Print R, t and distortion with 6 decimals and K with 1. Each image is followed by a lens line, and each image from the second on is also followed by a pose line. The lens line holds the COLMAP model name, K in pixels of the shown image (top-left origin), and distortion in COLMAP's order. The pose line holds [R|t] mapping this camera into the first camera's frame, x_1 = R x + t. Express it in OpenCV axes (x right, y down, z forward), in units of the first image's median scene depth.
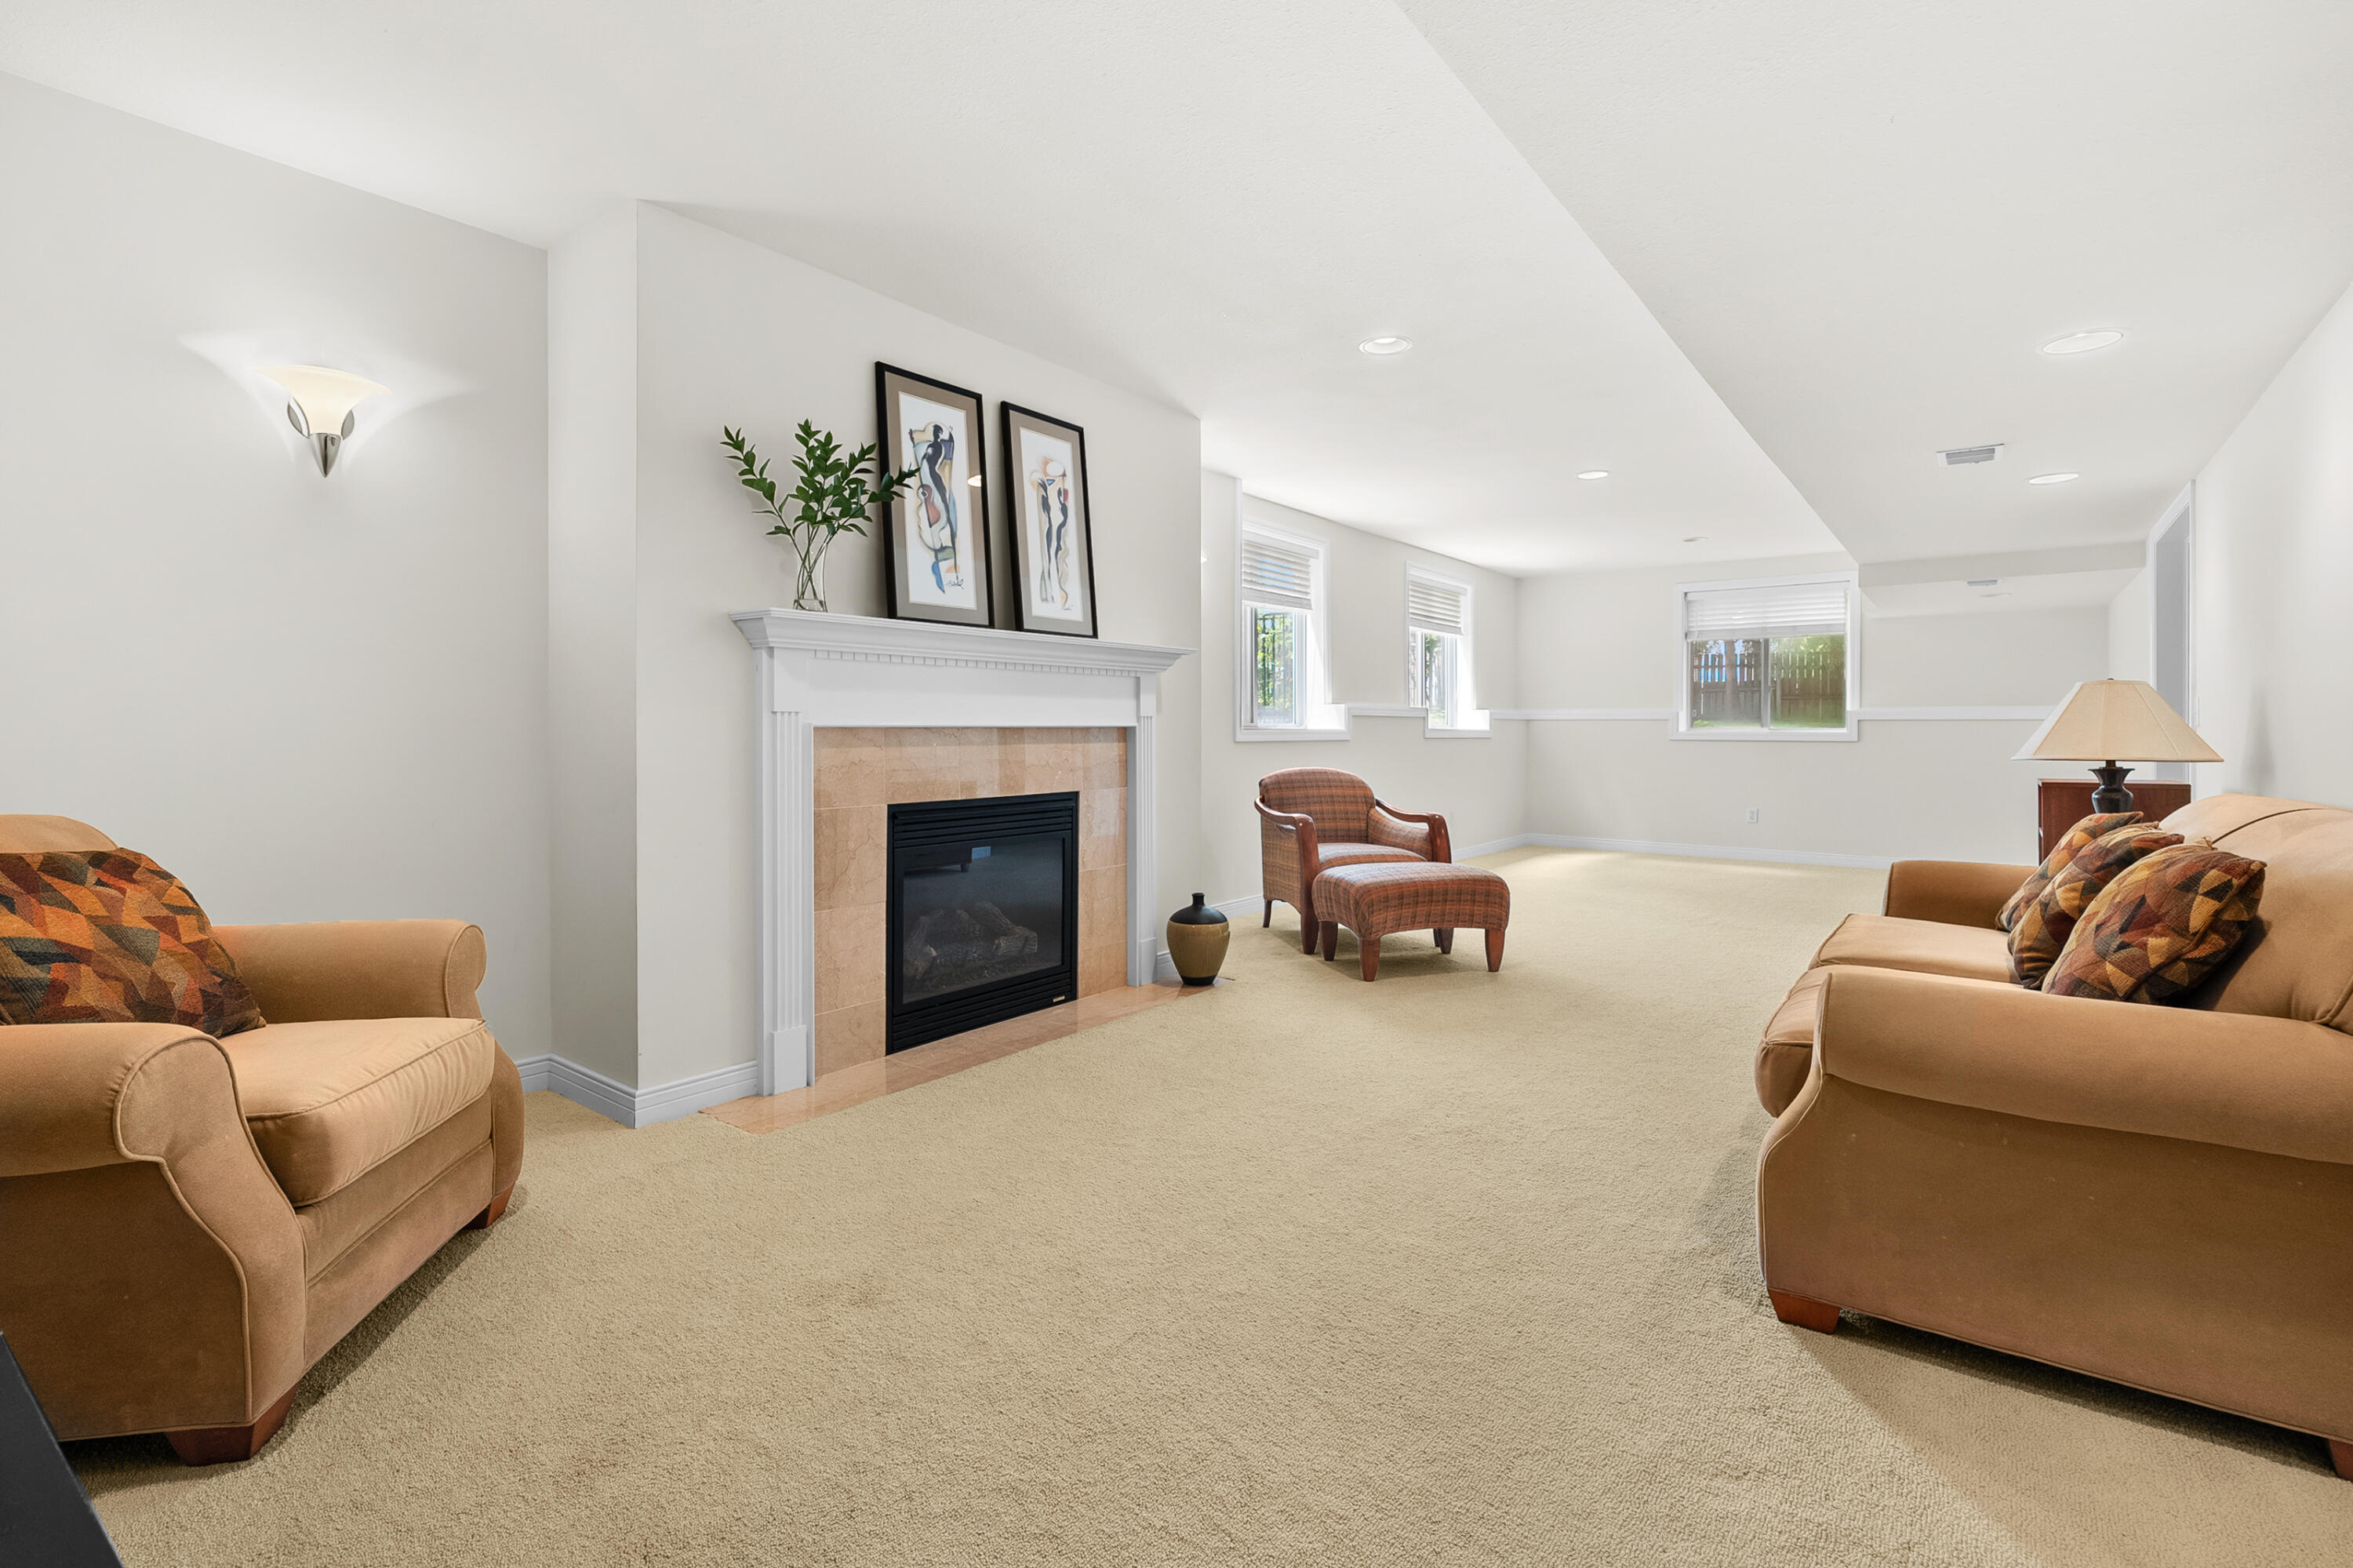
lens RADIAL K [[1065.8, 0, 1166.4], [0, 1065.8, 776.2], [0, 0, 1]] dist [-0.000926, 0.000433]
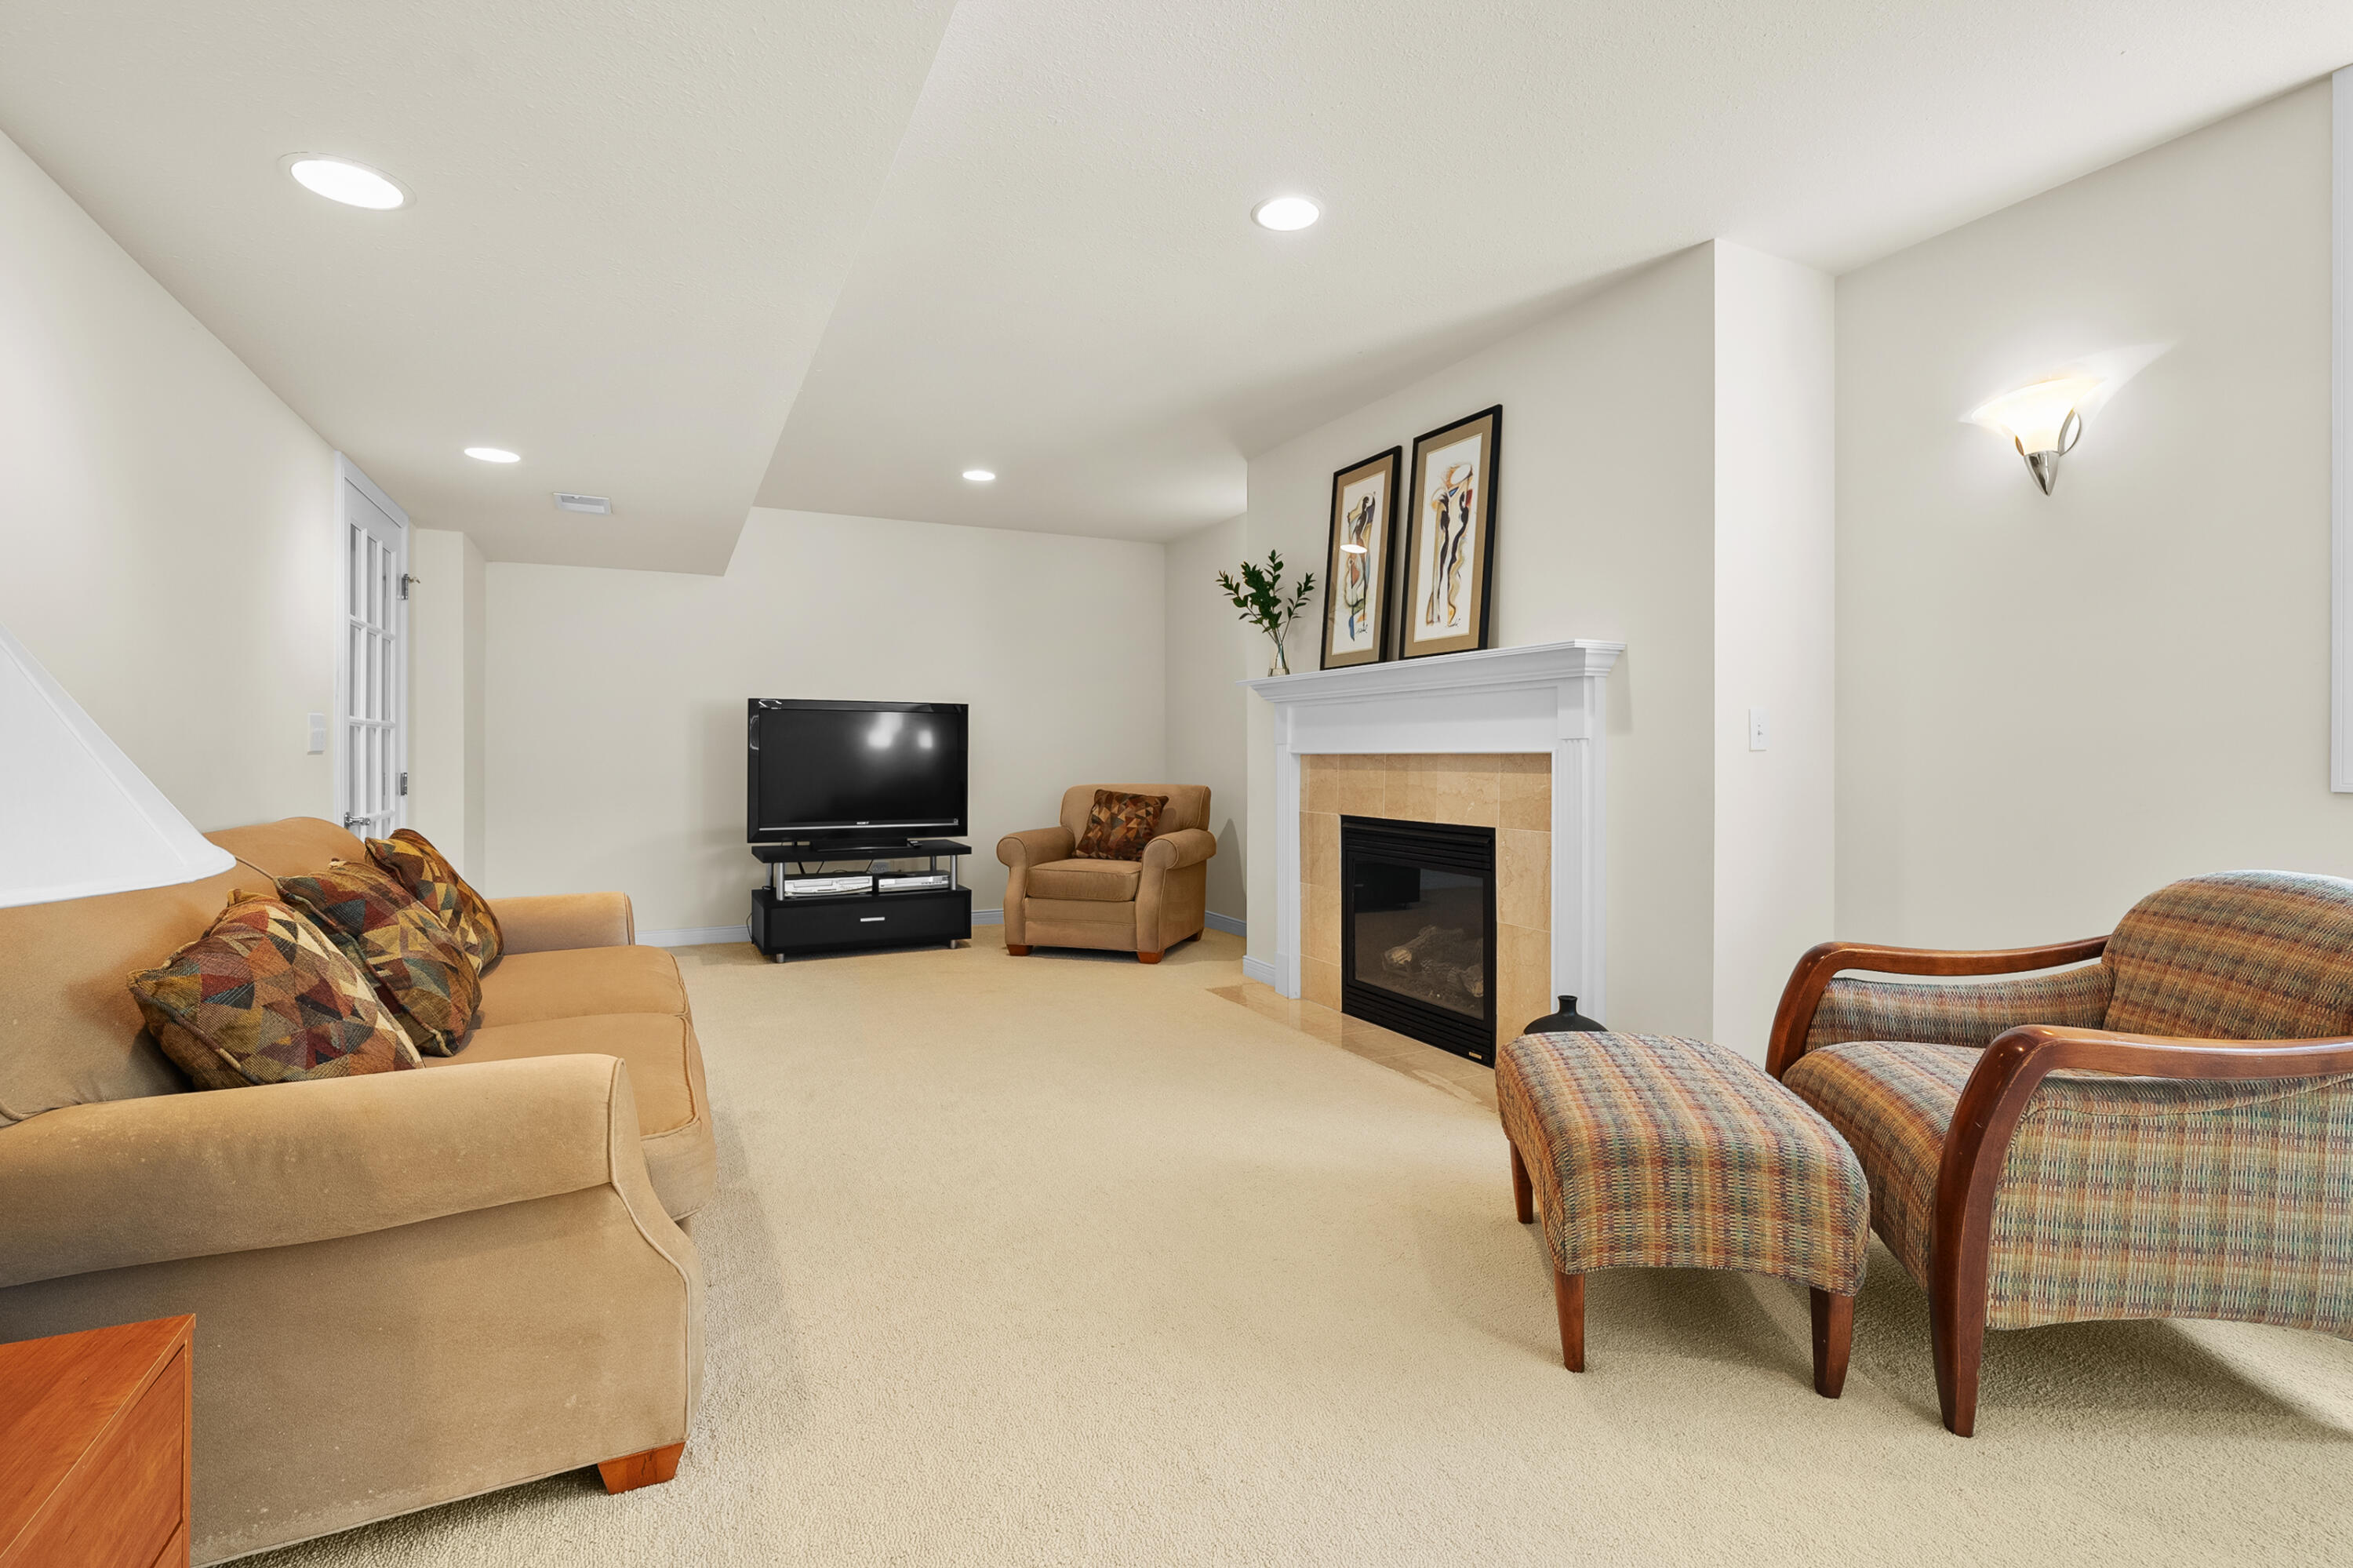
lens RADIAL K [[1065.8, 0, 1169.4], [0, 1065.8, 762.6], [0, 0, 1]] dist [-0.000926, 0.000433]
pose [[-0.425356, 0.017031, -0.904866, 0.870014], [-0.027440, 0.999121, 0.031704, -0.062904], [0.904610, 0.038315, -0.424515, 1.210813]]
